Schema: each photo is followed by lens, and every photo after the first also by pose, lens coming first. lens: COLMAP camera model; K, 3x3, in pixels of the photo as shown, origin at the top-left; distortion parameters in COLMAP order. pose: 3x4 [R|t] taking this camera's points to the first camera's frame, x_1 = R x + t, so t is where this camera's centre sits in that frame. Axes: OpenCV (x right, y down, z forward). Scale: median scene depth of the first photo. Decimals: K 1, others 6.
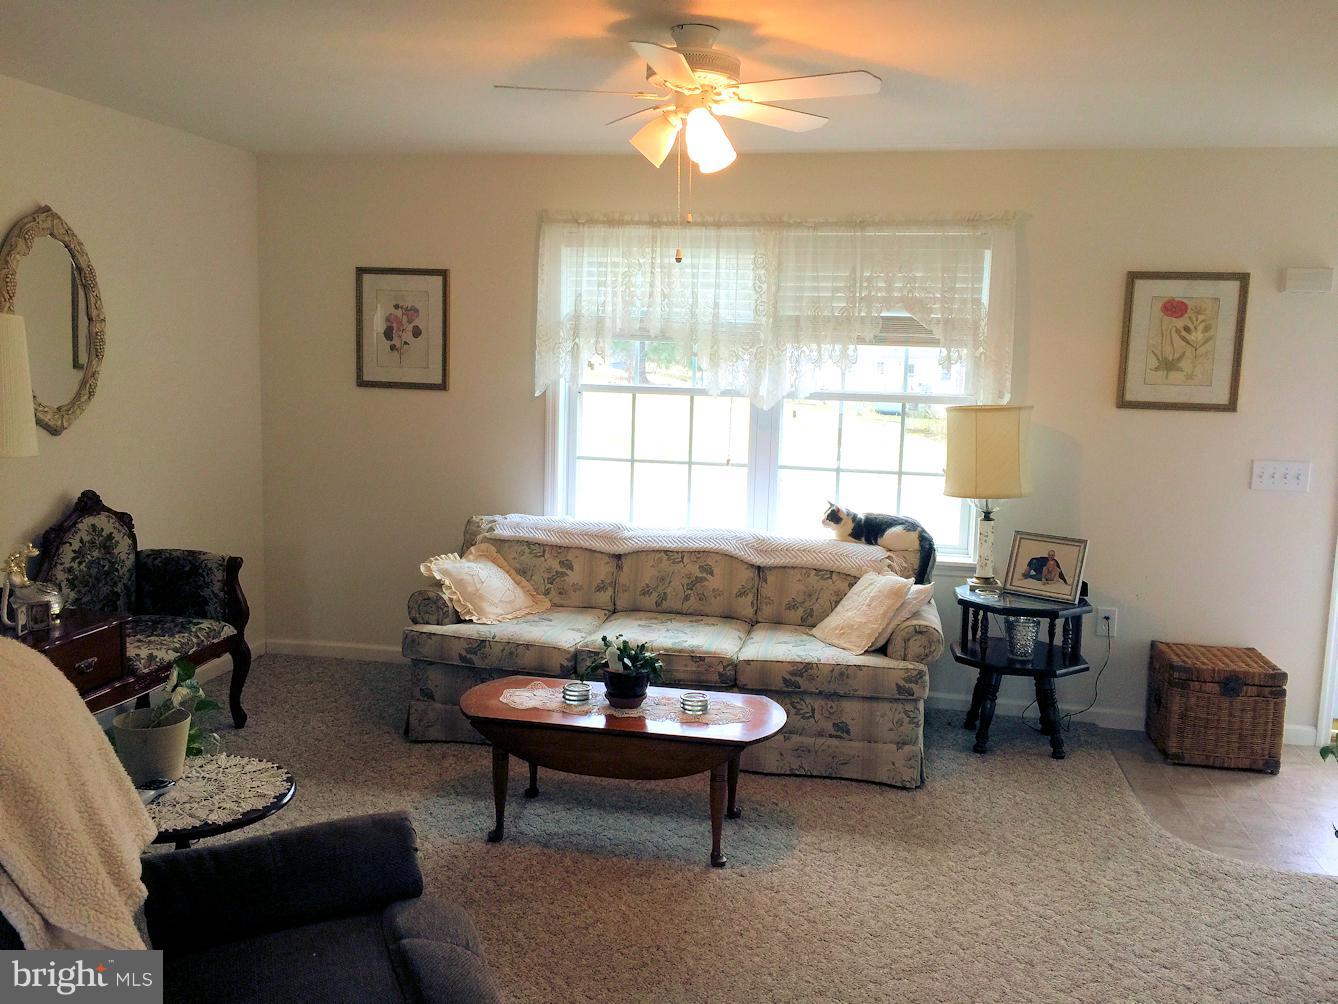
lens RADIAL K [[1142.3, 0, 653.0], [0, 1142.3, 491.2], [0, 0, 1]] dist [0.088776, -0.113968]
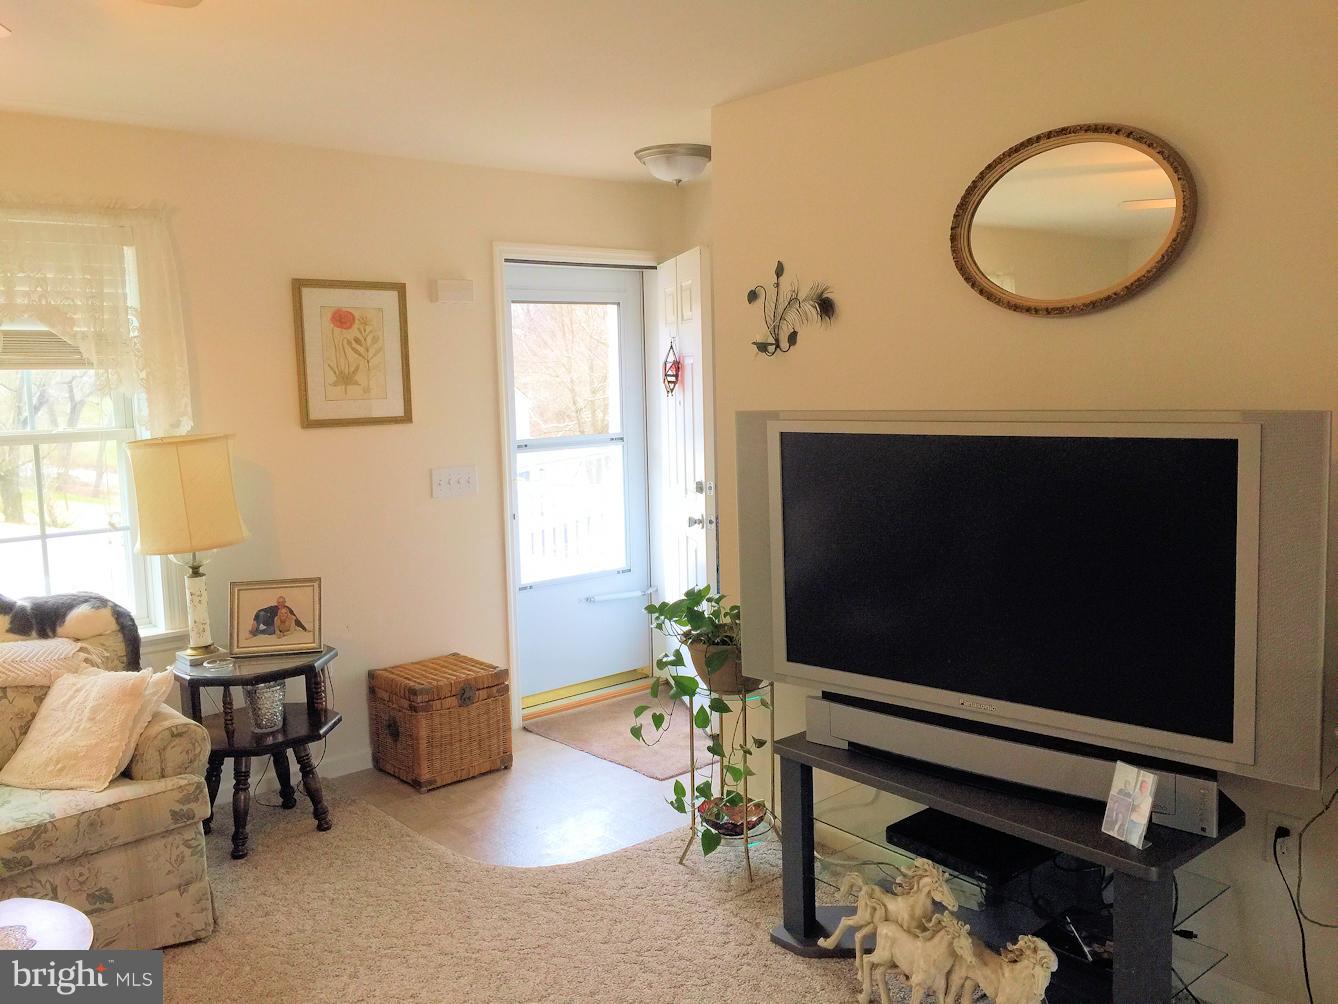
lens RADIAL K [[1142.3, 0, 653.0], [0, 1142.3, 491.2], [0, 0, 1]] dist [0.088776, -0.113968]
pose [[0.620386, -0.124698, 0.774320, -0.137935], [0.140680, 0.988960, 0.046551, -0.027543], [-0.771576, 0.080051, 0.631080, 0.227893]]
